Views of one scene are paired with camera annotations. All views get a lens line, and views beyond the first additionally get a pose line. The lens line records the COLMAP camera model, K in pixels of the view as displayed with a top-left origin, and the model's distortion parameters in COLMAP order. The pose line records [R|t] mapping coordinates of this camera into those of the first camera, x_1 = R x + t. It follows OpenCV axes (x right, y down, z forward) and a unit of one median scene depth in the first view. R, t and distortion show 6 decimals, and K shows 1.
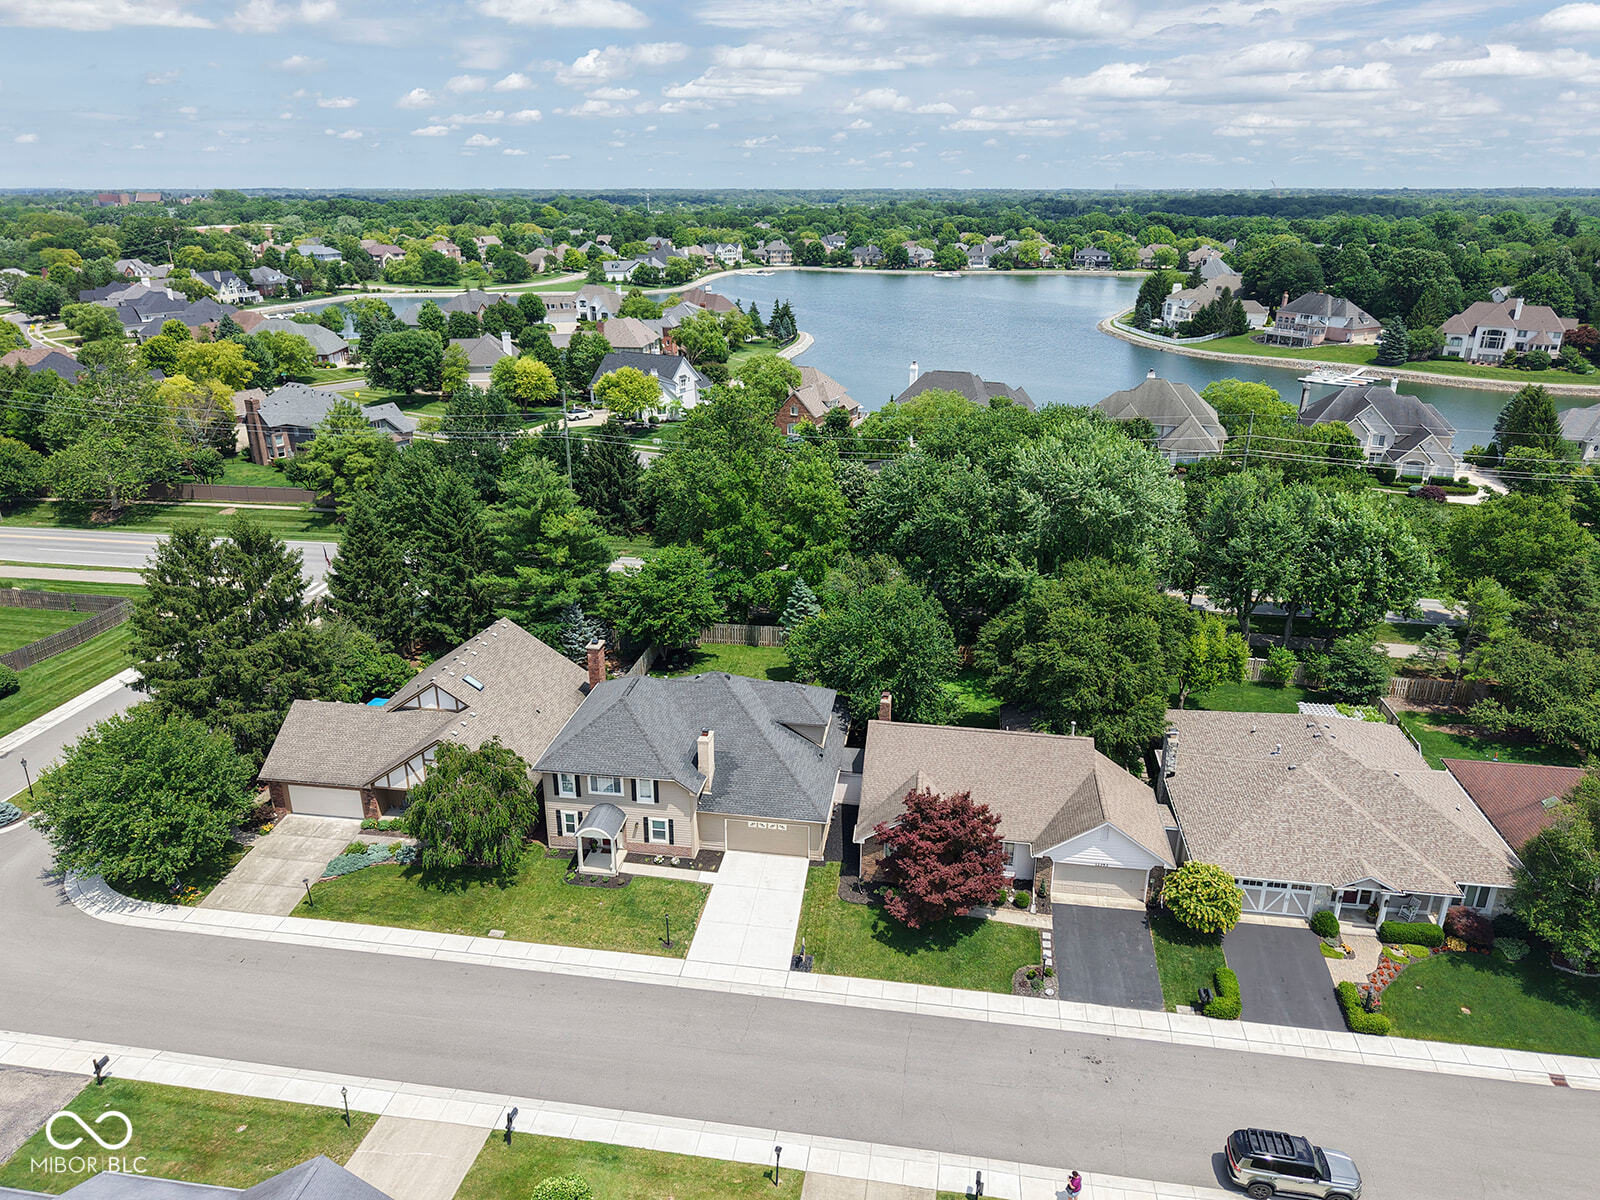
lens RADIAL K [[1085.6, 0, 798.6], [0, 1085.6, 562.1], [0, 0, 1]] dist [0.002918, -0.001553]
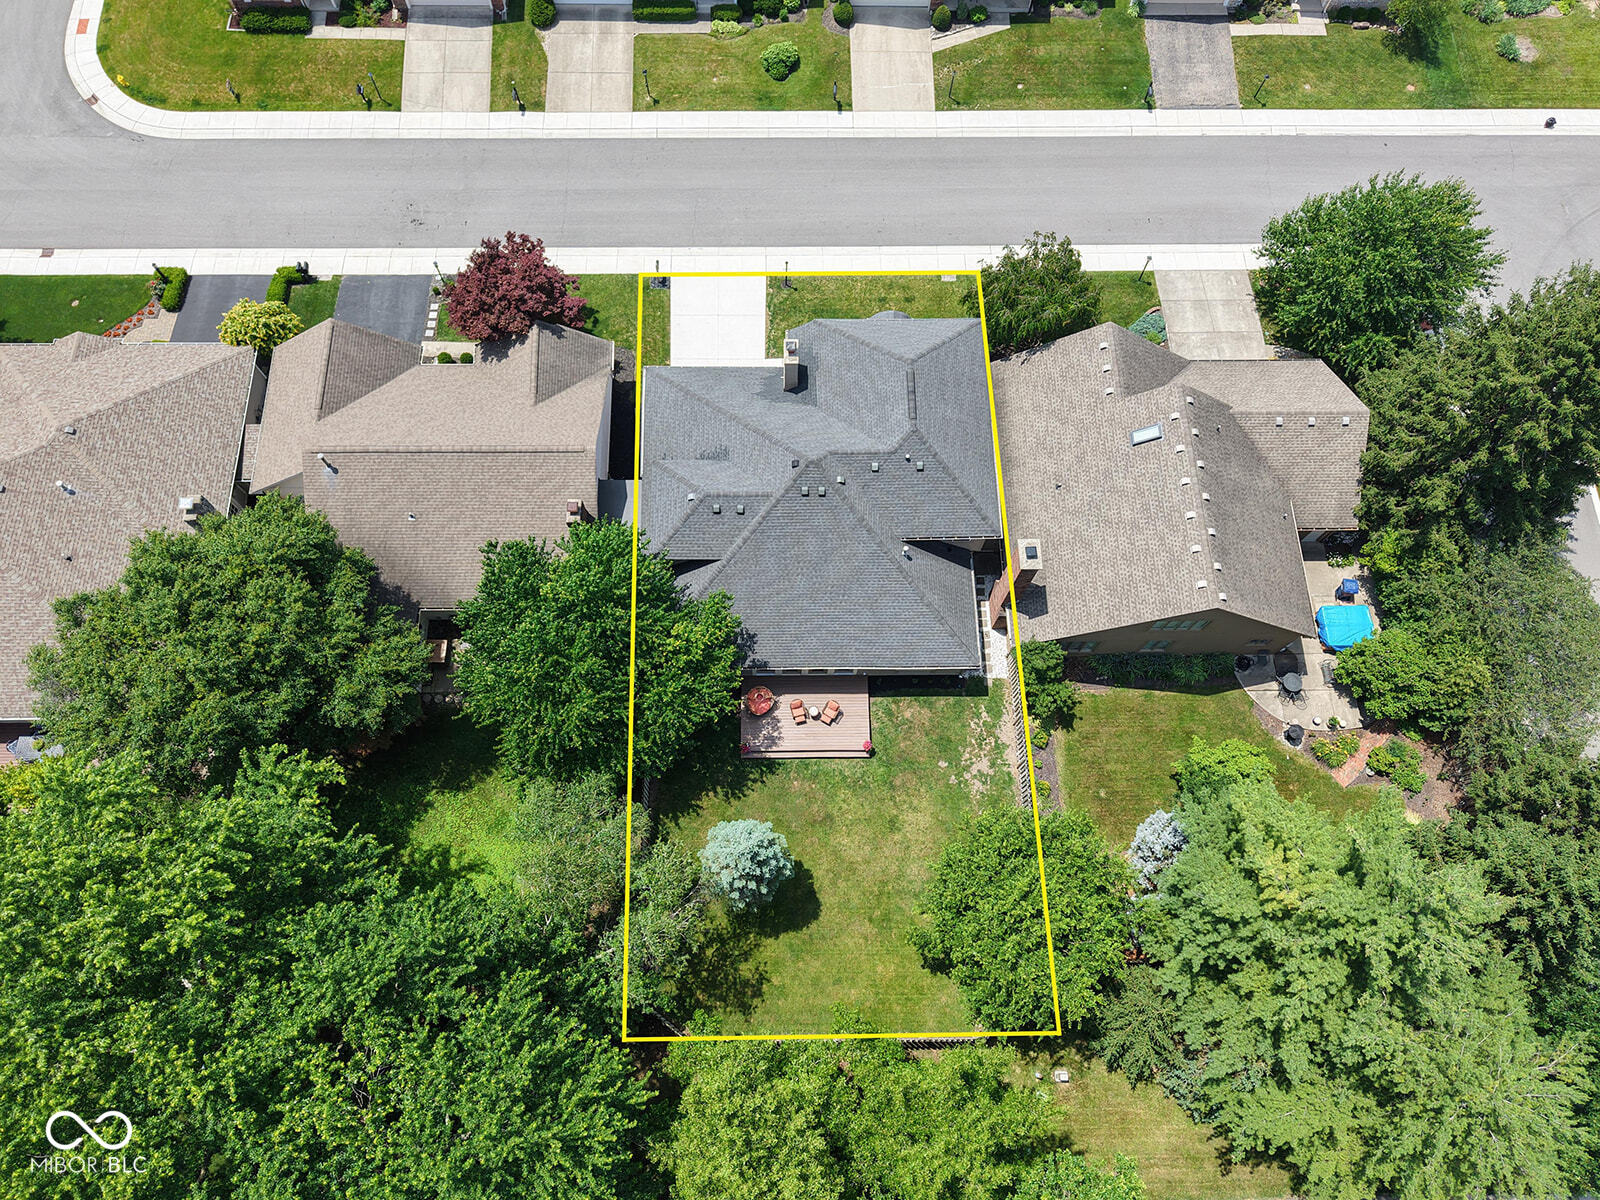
lens RADIAL K [[1085.6, 0, 798.6], [0, 1085.6, 562.1], [0, 0, 1]] dist [0.002918, -0.001553]
pose [[-0.985542, 0.149393, -0.079927, -0.004053], [-0.074970, 0.038531, 0.996441, -0.655589], [0.151940, 0.988027, -0.026774, 1.196807]]
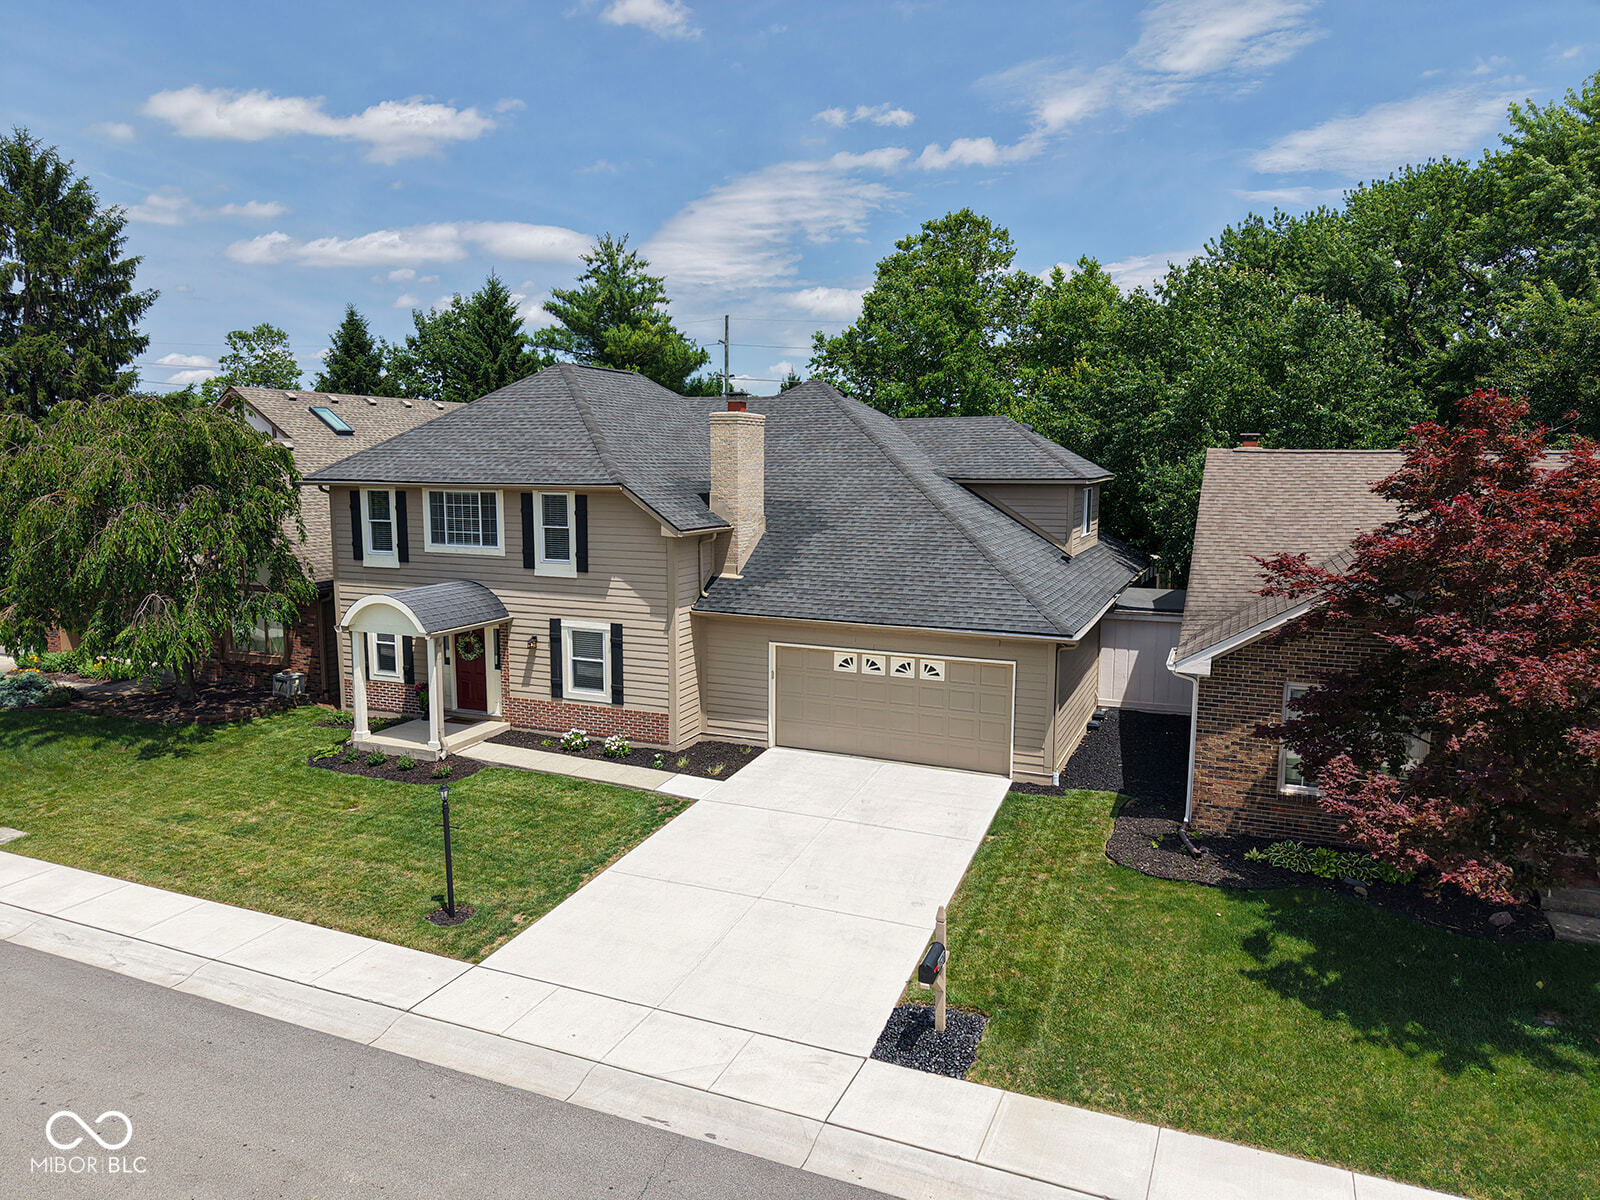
lens RADIAL K [[1071.3, 0, 800.0], [0, 1071.3, 600.0], [0, 0, 1]] dist [-0.002108, 0.000286]
pose [[0.968987, 0.036018, -0.244474, 0.024640], [-0.083495, 0.978859, -0.186721, 0.291945], [0.232580, 0.201342, 0.951508, 0.689040]]
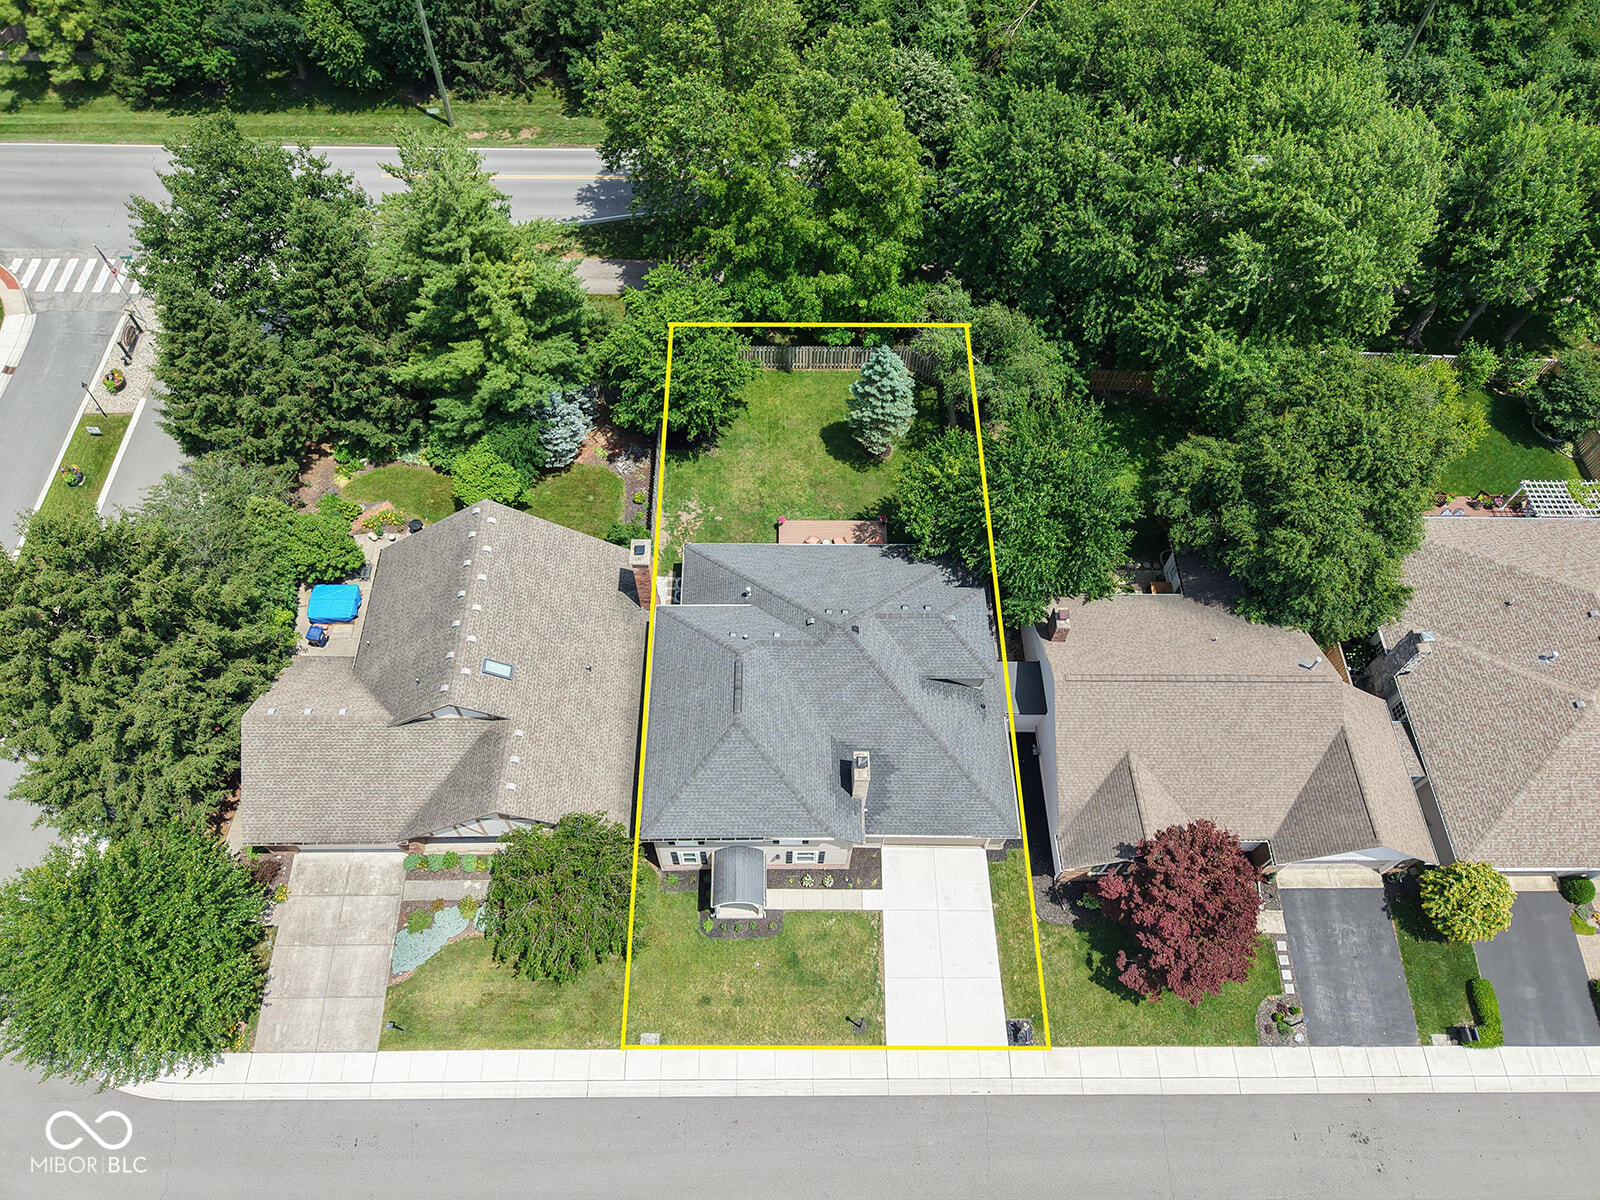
lens RADIAL K [[1071.3, 0, 800.0], [0, 1071.3, 600.0], [0, 0, 1]] dist [-0.002108, 0.000286]
pose [[0.987027, -0.127642, 0.097387, -0.187968], [0.036333, 0.768428, 0.638905, -0.402487], [-0.156386, -0.627078, 0.763097, 0.531592]]
